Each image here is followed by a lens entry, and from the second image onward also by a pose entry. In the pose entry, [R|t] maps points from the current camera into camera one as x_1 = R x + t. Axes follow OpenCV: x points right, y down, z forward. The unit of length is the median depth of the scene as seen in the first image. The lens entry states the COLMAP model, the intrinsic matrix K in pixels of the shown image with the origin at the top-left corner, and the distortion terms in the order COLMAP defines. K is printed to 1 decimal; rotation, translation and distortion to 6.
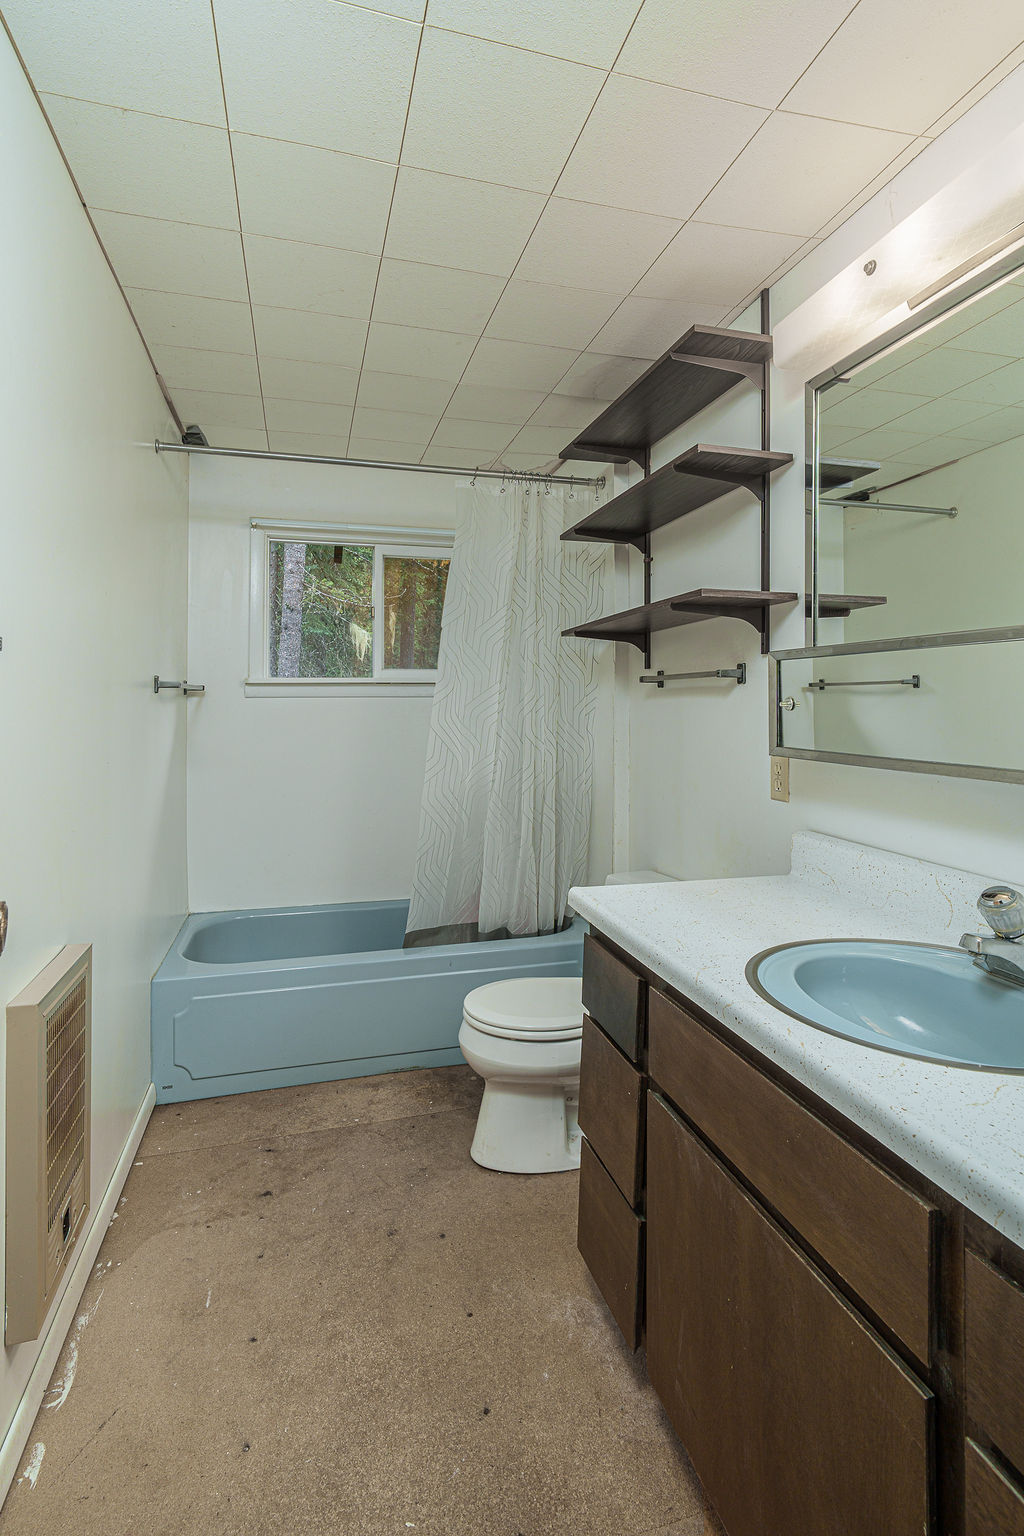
lens RADIAL K [[736.9, 0, 516.5], [0, 736.9, 764.2], [0, 0, 1]] dist [-0.005775, 0.002157]
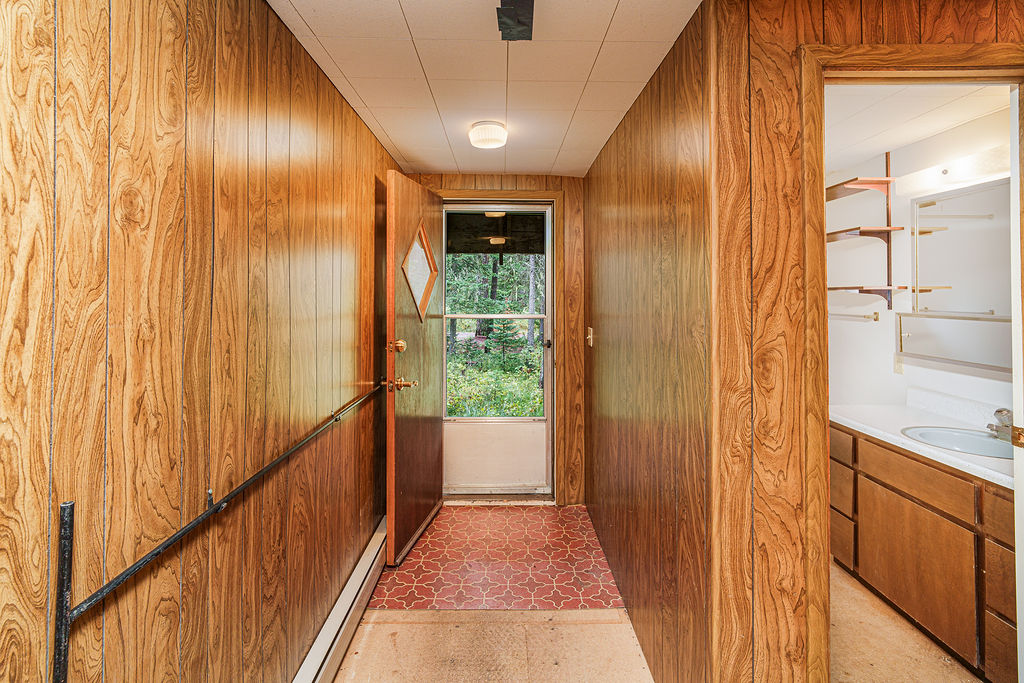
lens RADIAL K [[491.3, 0, 504.8], [0, 491.3, 285.9], [0, 0, 1]] dist [-0.005775, 0.002157]
pose [[0.960126, 0.030674, -0.277881, -0.605765], [-0.058637, 0.993949, -0.092884, -0.024336], [0.273351, 0.105474, 0.956114, -1.211041]]
